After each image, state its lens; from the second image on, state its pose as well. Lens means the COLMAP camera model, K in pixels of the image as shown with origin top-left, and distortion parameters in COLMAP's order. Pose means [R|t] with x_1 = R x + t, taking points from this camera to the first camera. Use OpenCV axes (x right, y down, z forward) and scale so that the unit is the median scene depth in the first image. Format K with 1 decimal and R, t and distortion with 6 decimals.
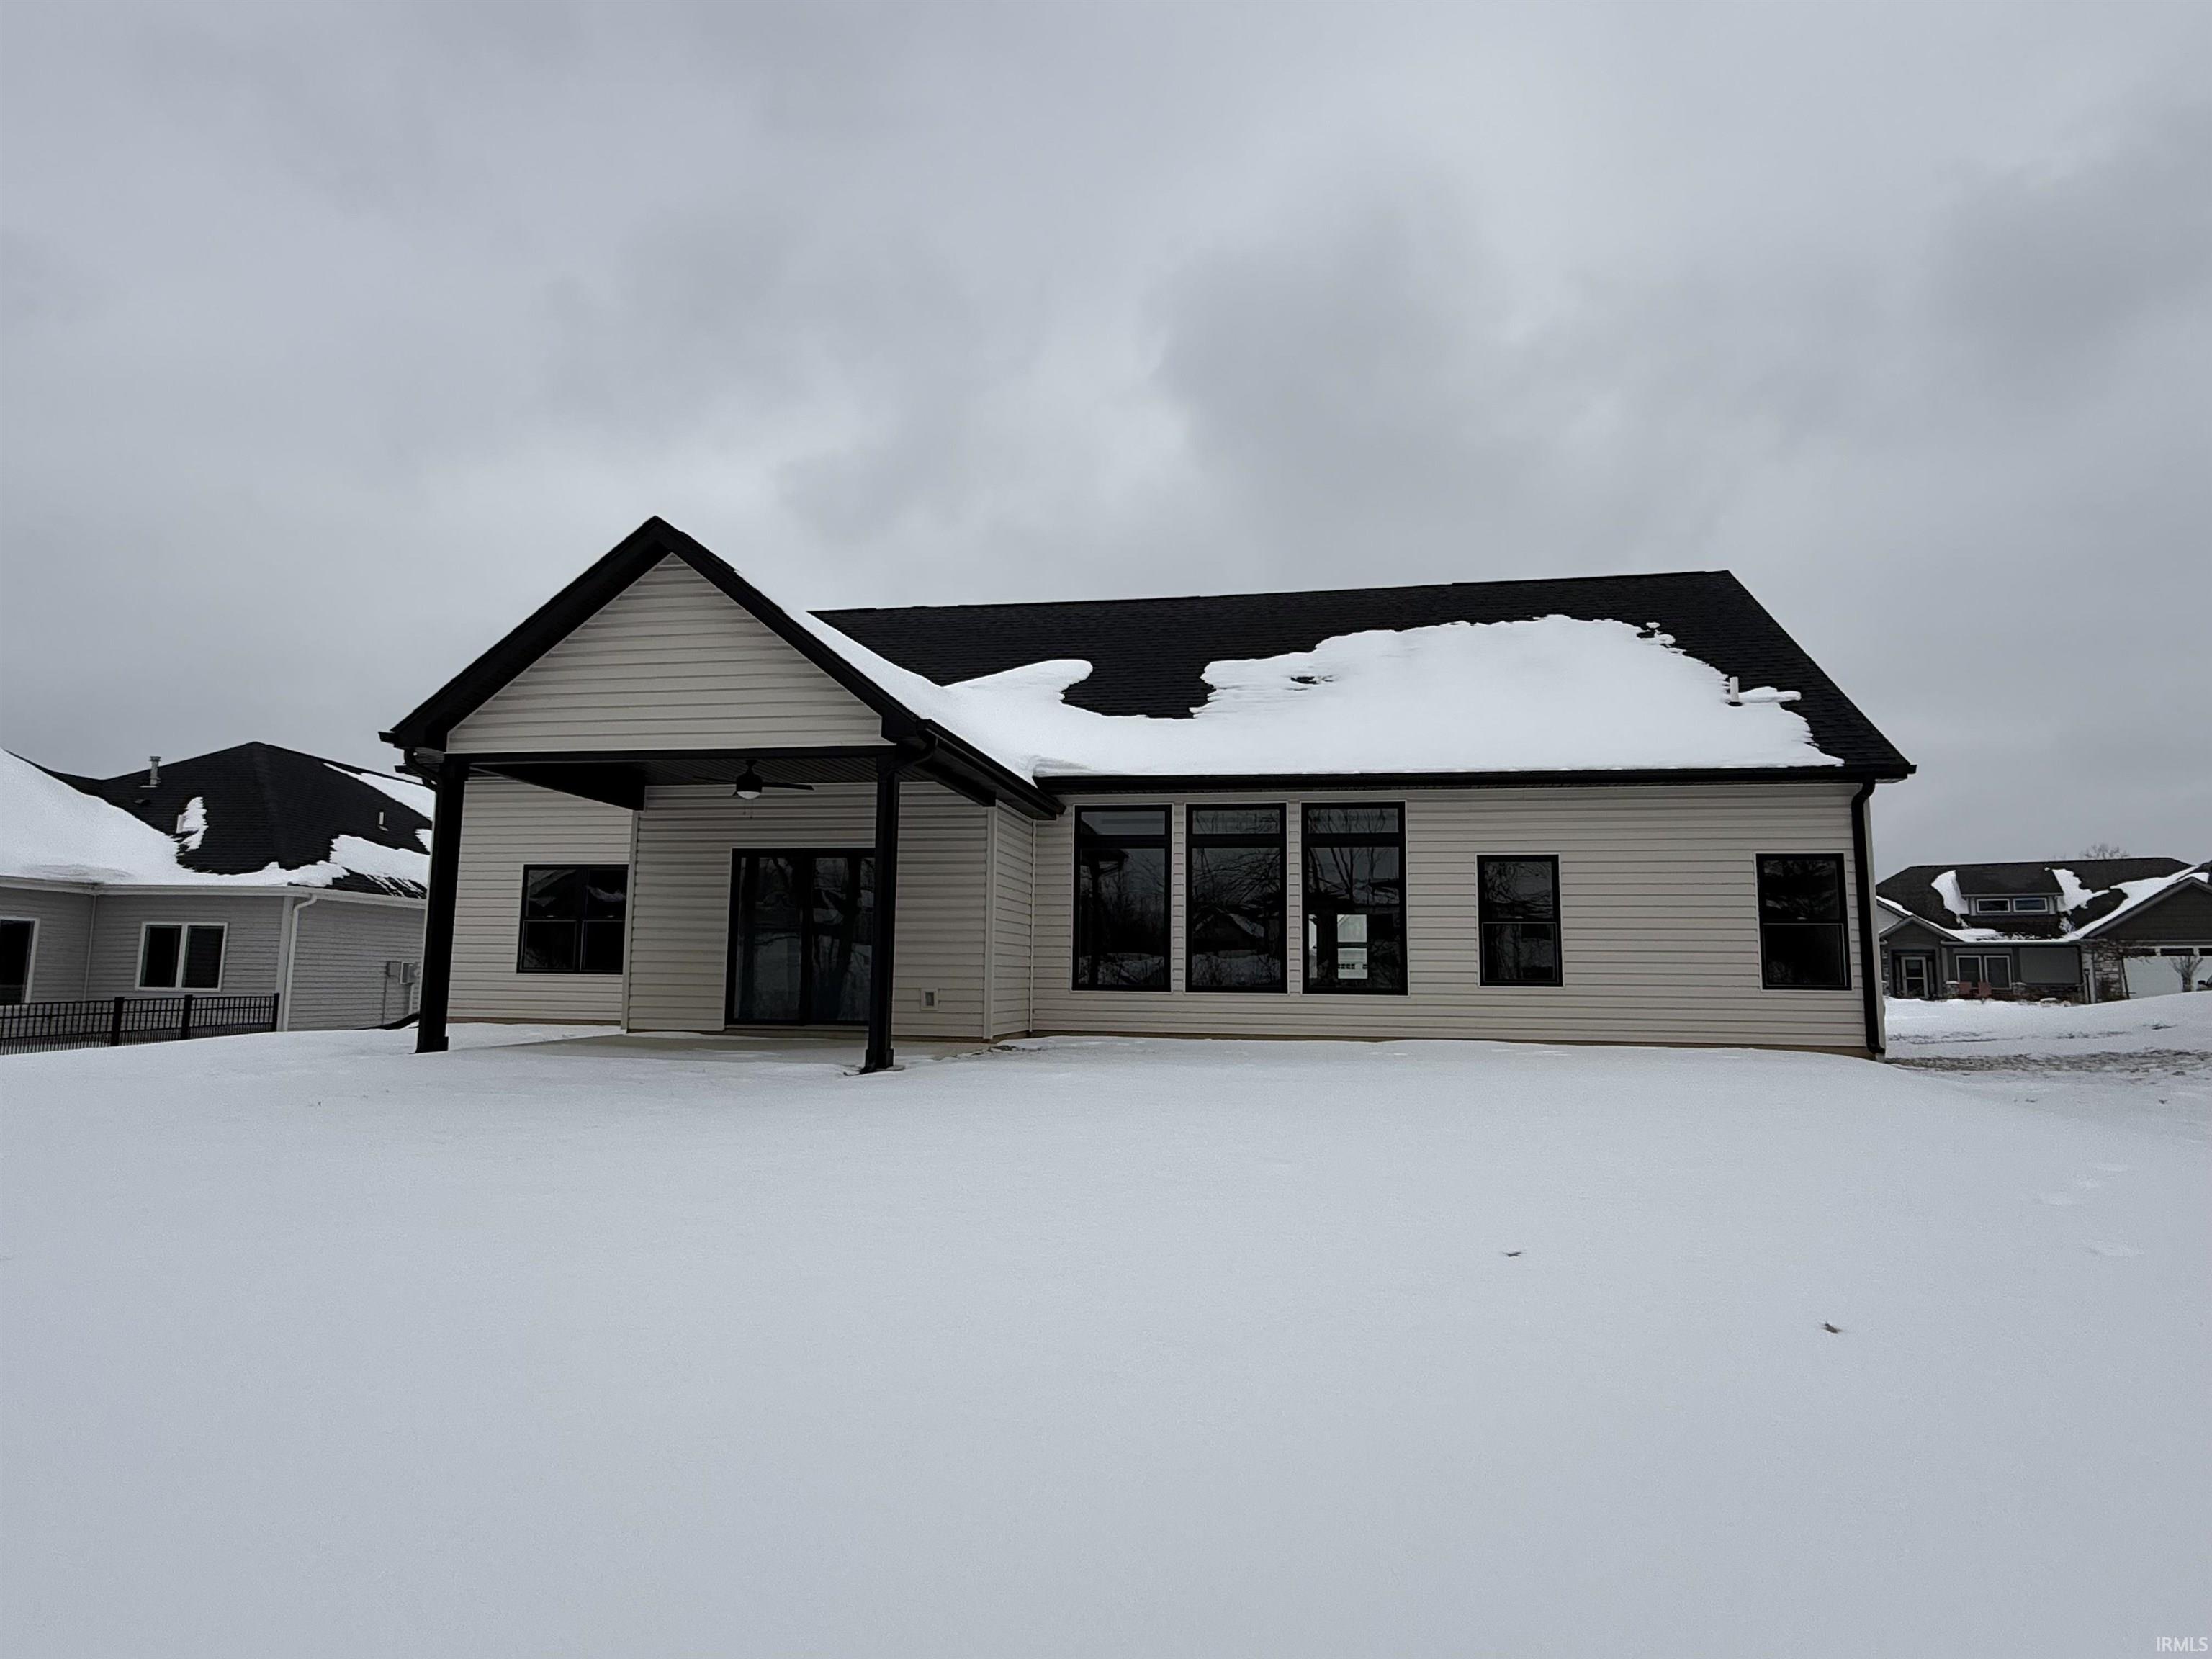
lens RADIAL K [[1215.9, 0, 1106.0], [0, 1215.9, 829.5], [0, 0, 1]] dist [-0.001034, -0.000149]
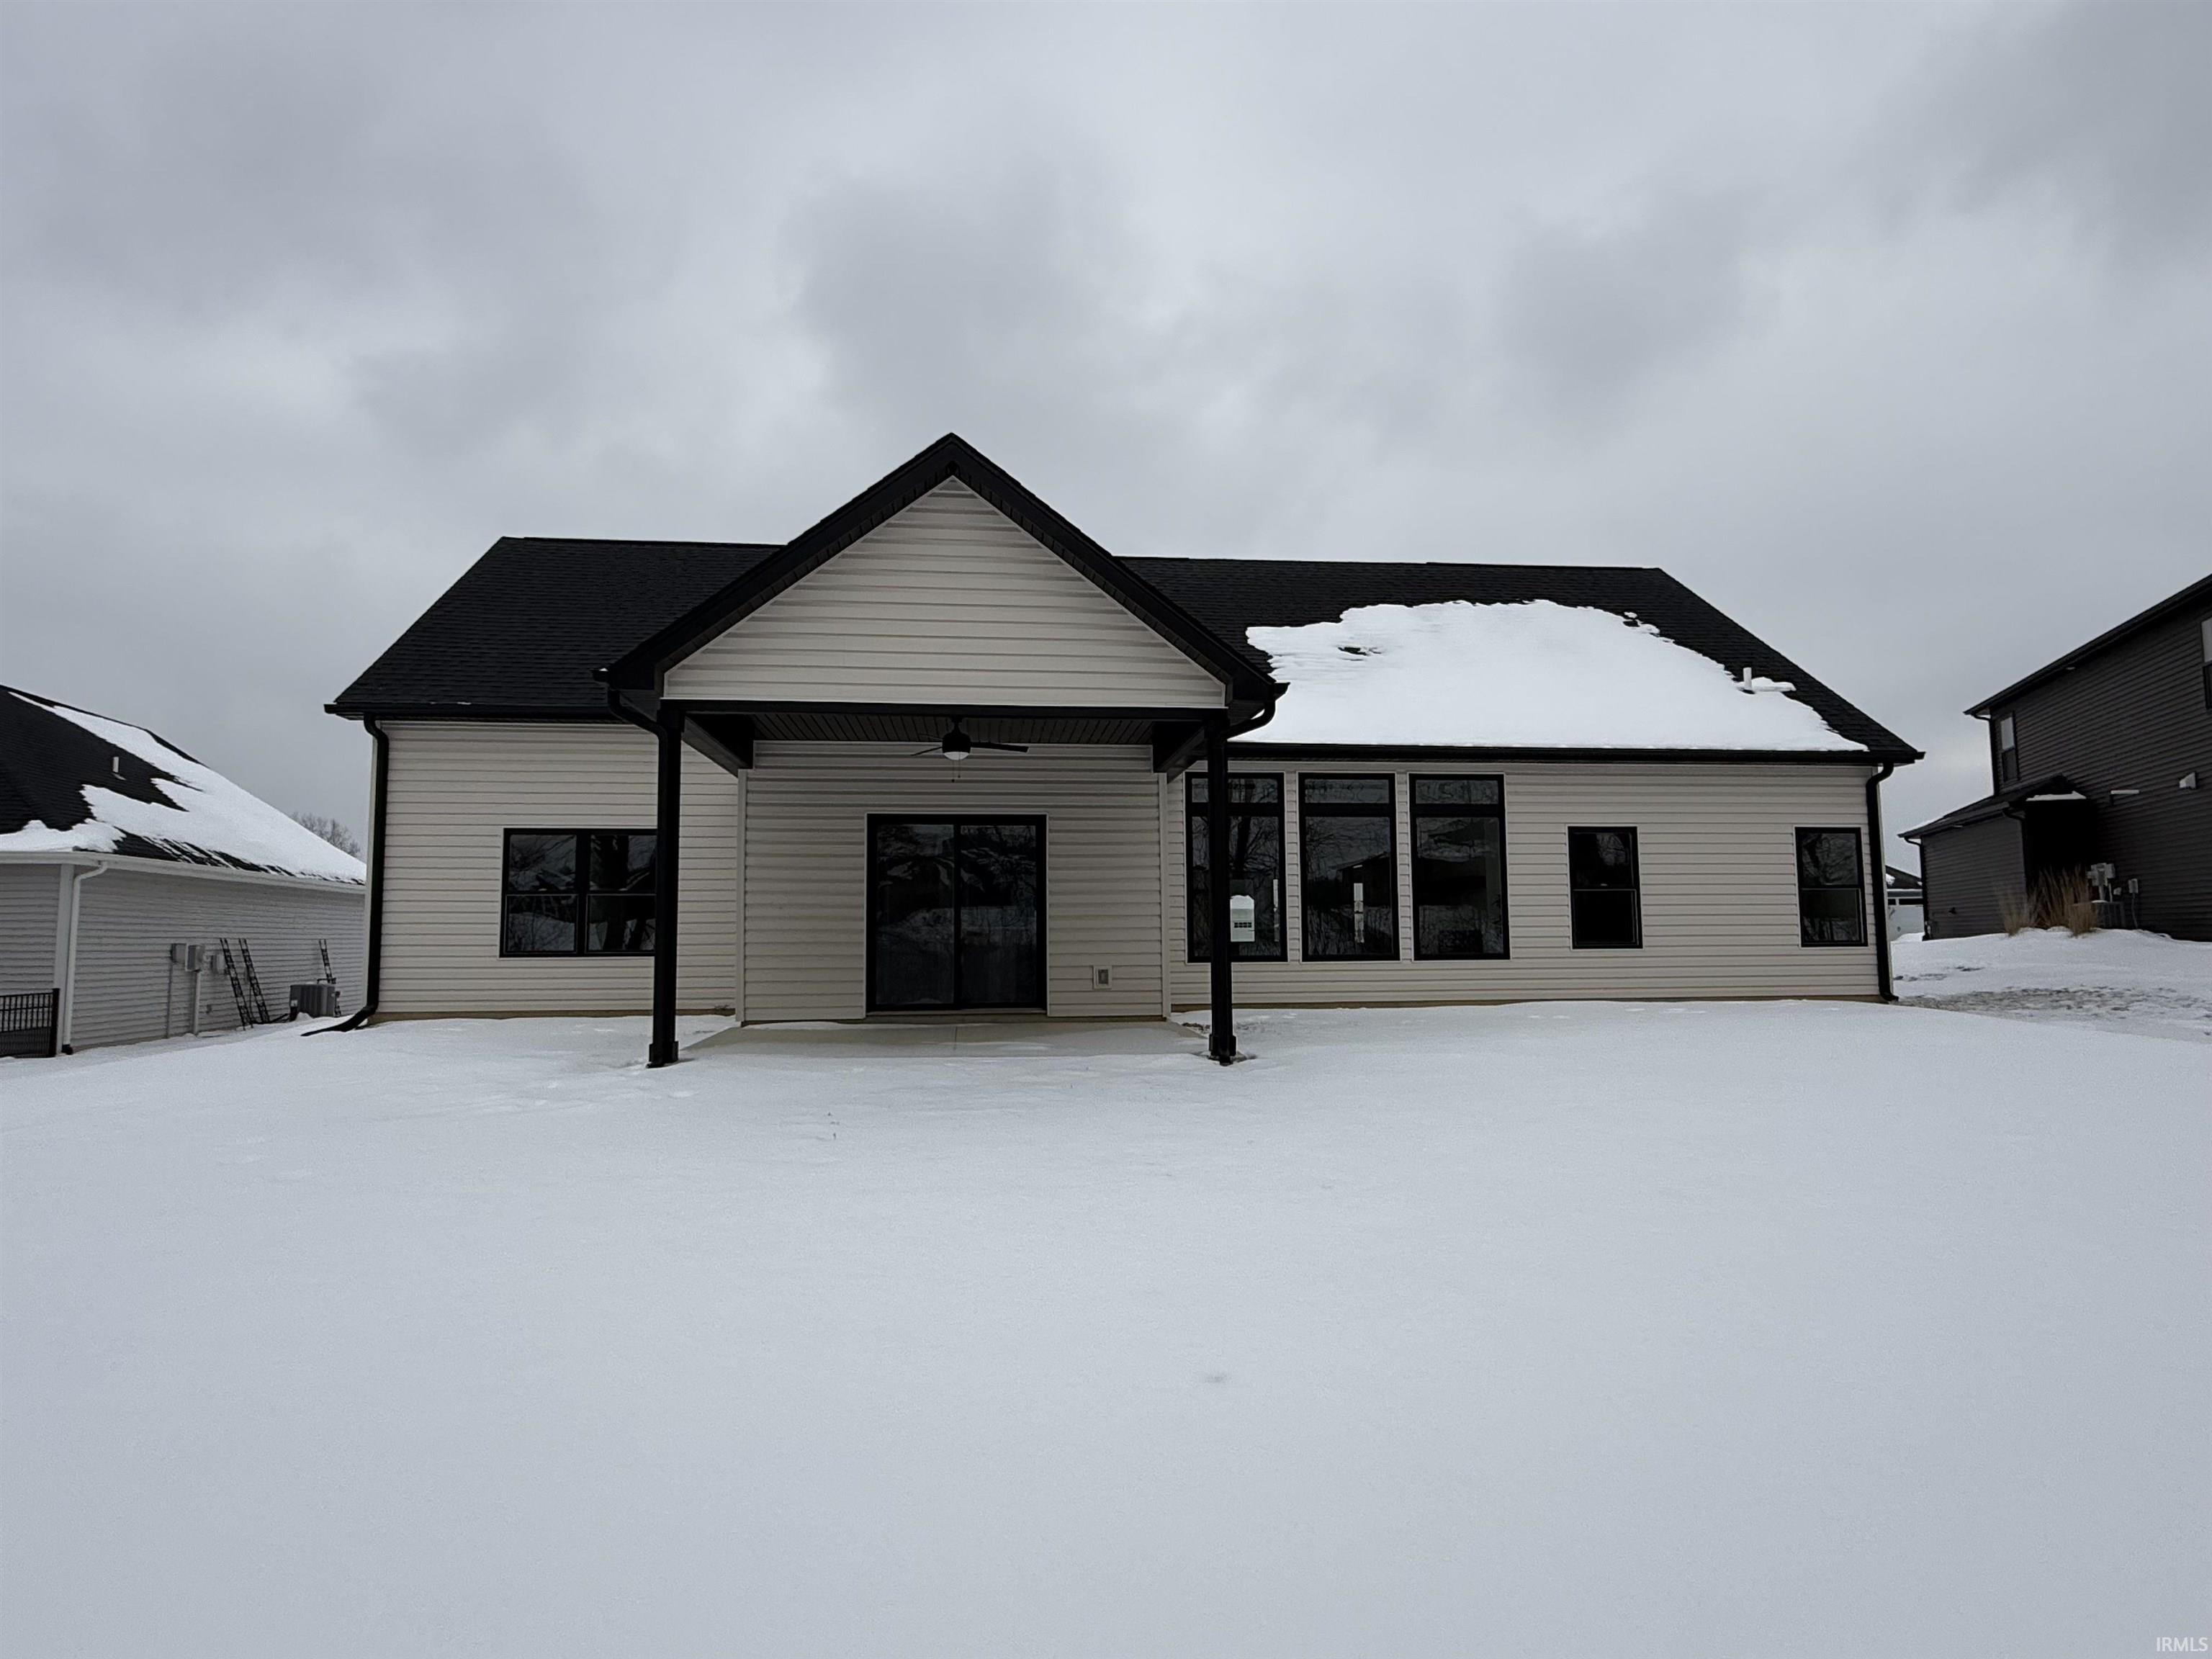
lens RADIAL K [[1215.9, 0, 1106.0], [0, 1215.9, 829.5], [0, 0, 1]] dist [-0.001034, -0.000149]
pose [[0.959520, 0.005602, 0.281585, -0.378666], [-0.015207, 0.999374, 0.031937, -0.003872], [-0.281230, -0.034926, 0.959005, 0.096446]]
